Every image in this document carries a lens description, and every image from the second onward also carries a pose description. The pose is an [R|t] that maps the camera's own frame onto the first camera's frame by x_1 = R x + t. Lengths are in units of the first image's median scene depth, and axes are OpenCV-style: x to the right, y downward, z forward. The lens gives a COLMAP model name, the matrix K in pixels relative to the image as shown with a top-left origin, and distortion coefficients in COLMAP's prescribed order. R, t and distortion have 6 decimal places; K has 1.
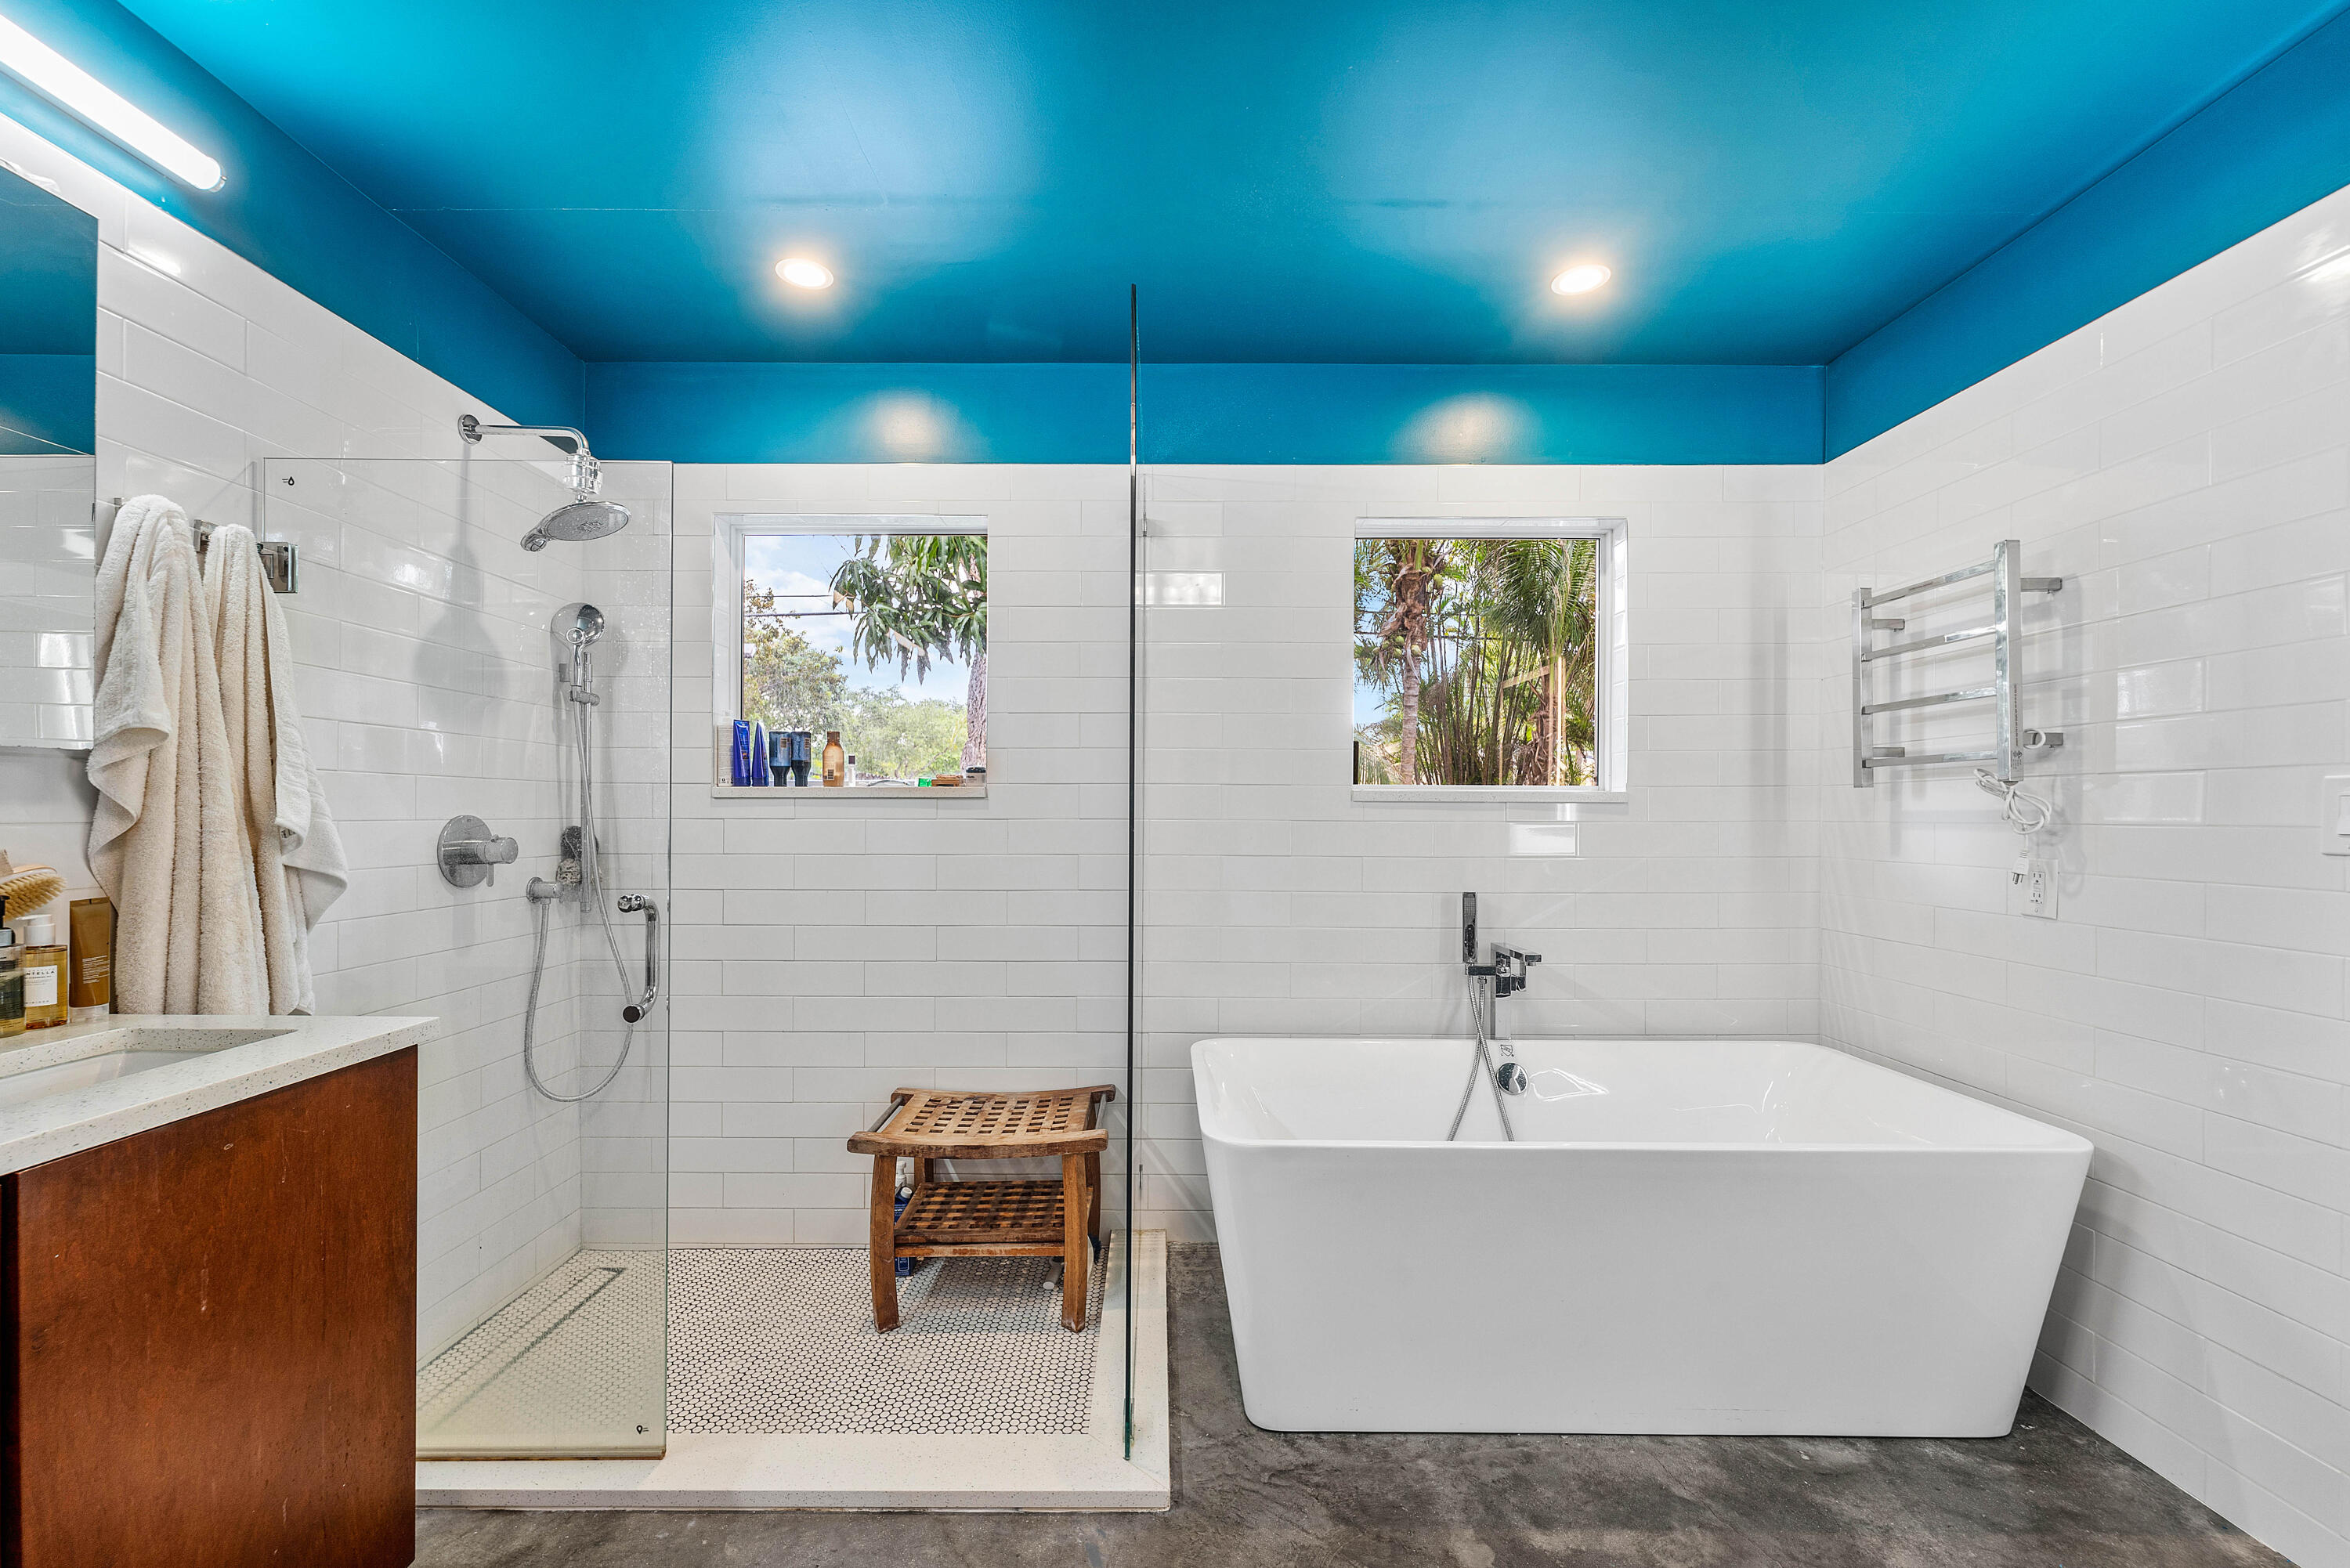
lens RADIAL K [[974.8, 0, 1173.1], [0, 974.8, 801.7], [0, 0, 1]] dist [0.000477, 0.000104]
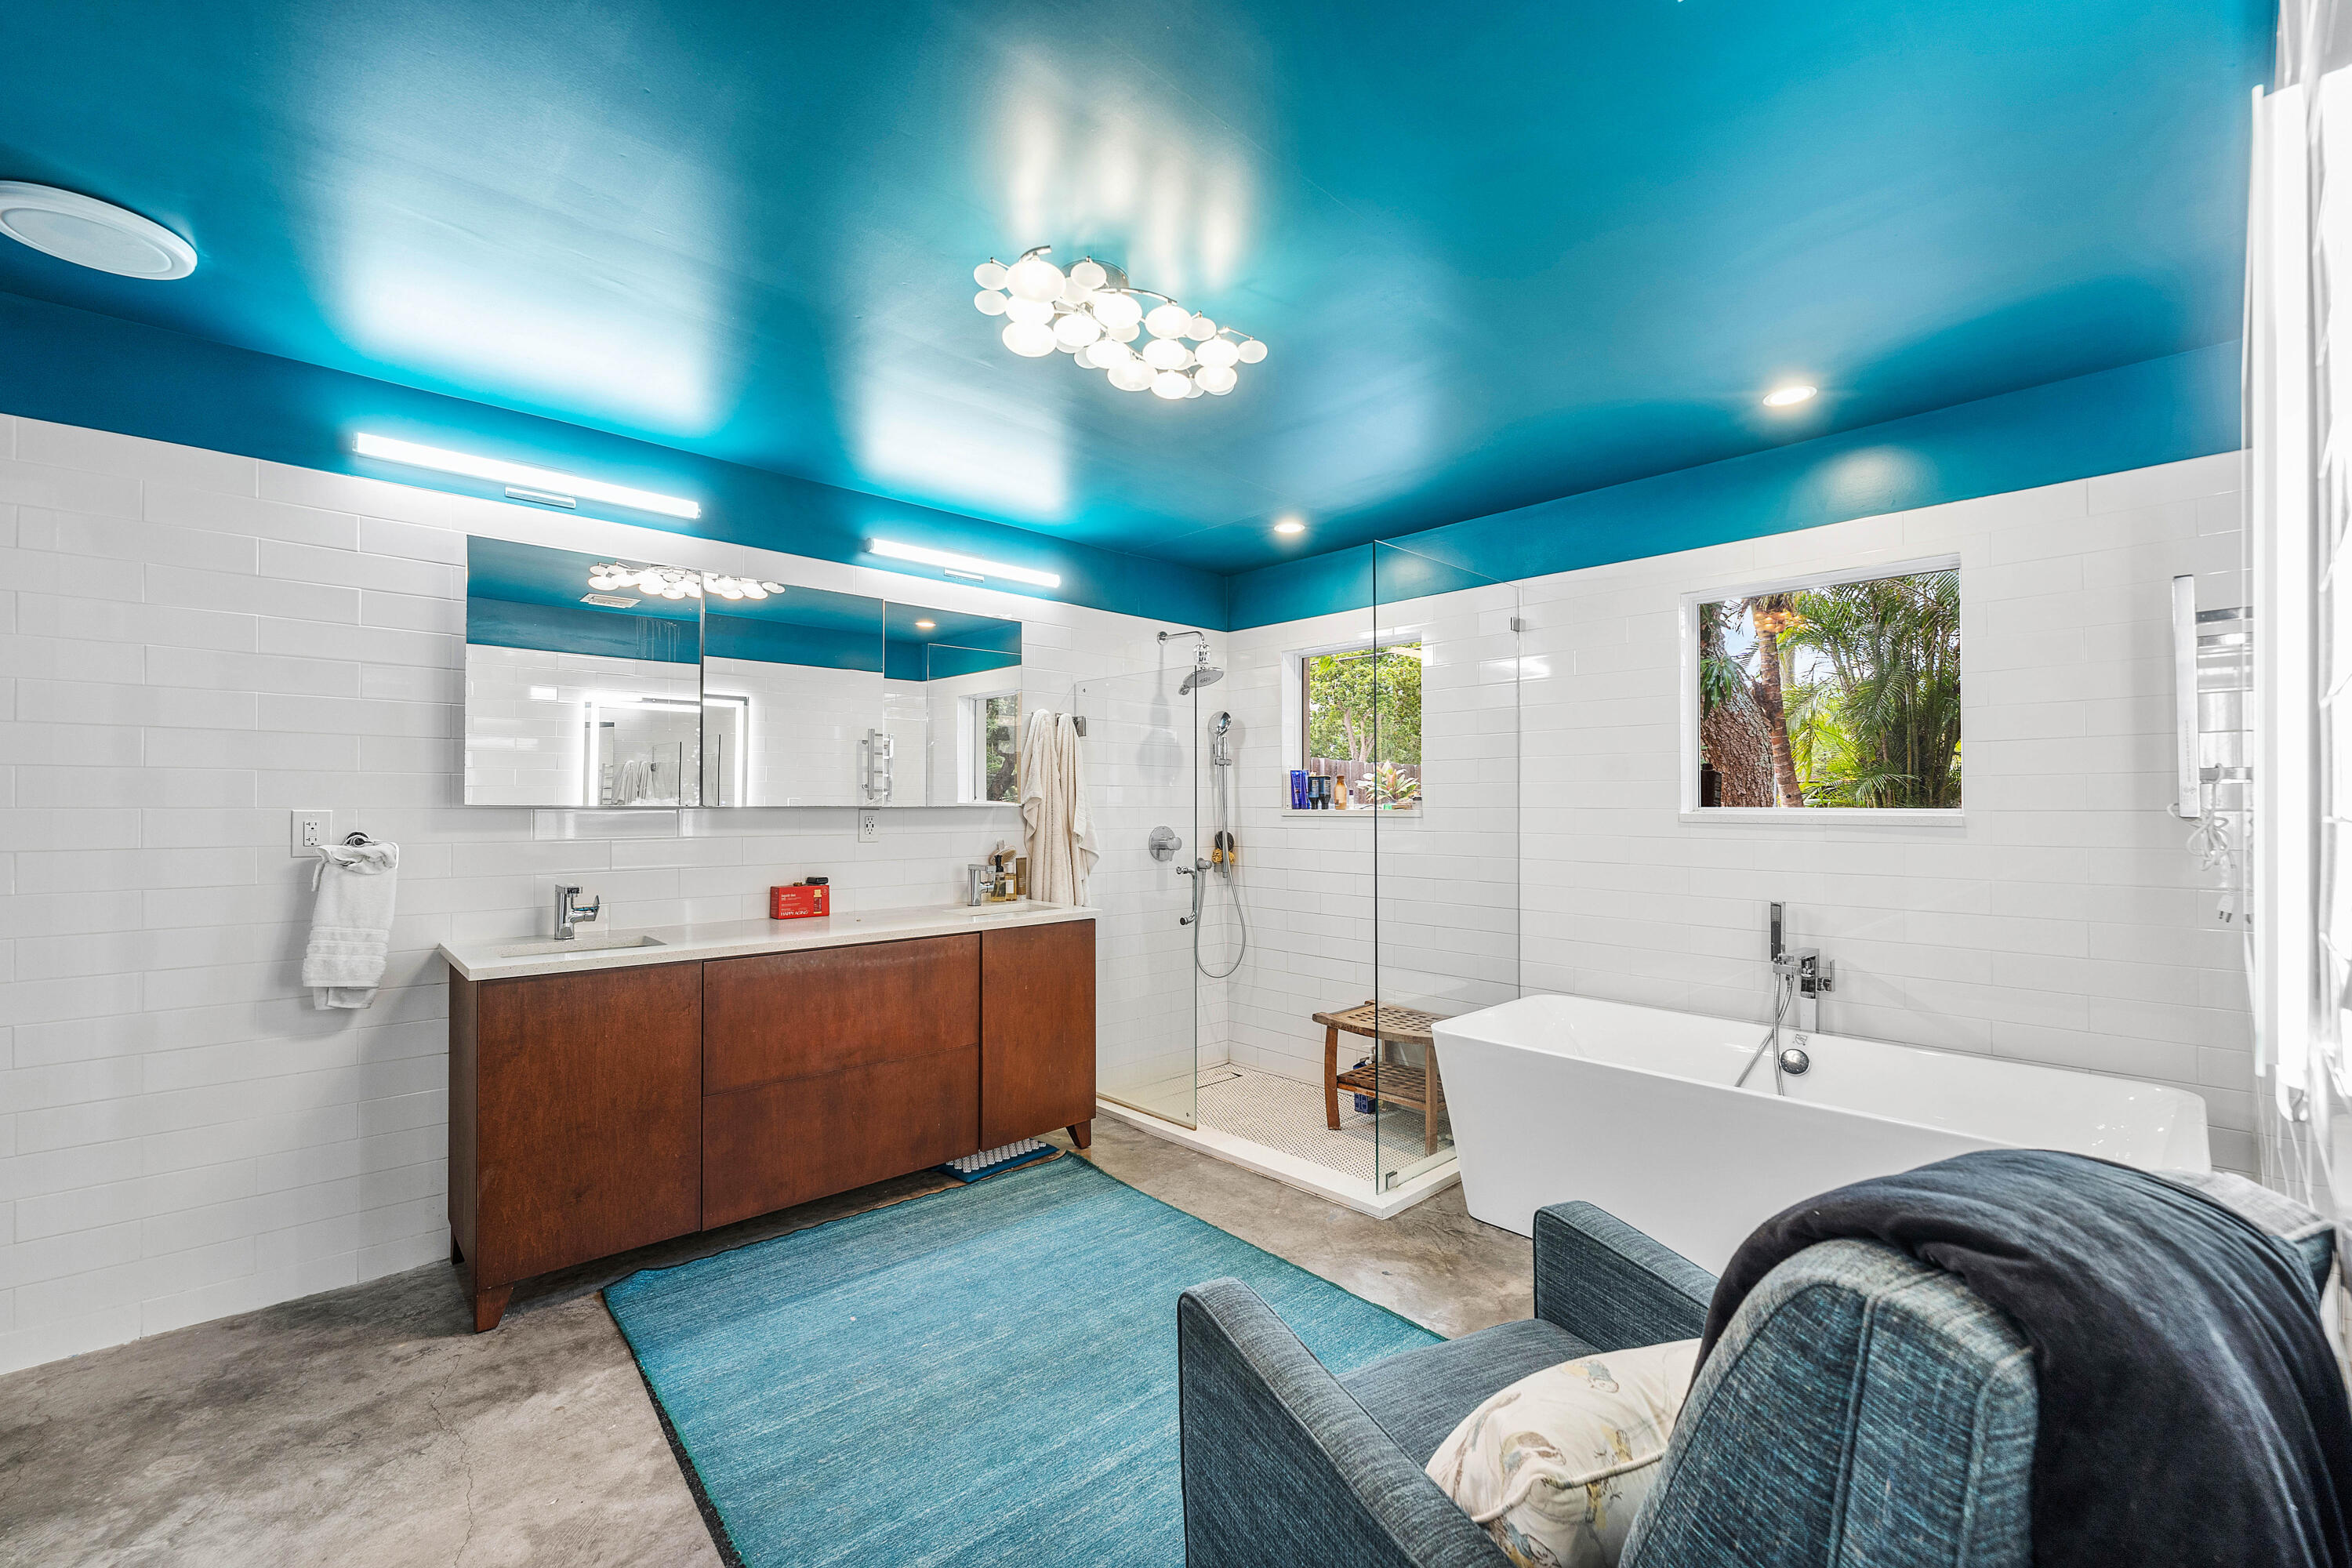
lens RADIAL K [[975.7, 0, 1178.7], [0, 975.7, 792.5], [0, 0, 1]] dist [0.000477, 0.000104]
pose [[0.690291, -0.010003, -0.723463, 0.793926], [0.006638, 0.999950, -0.007493, -0.041961], [0.723501, 0.000370, 0.690323, -0.398069]]
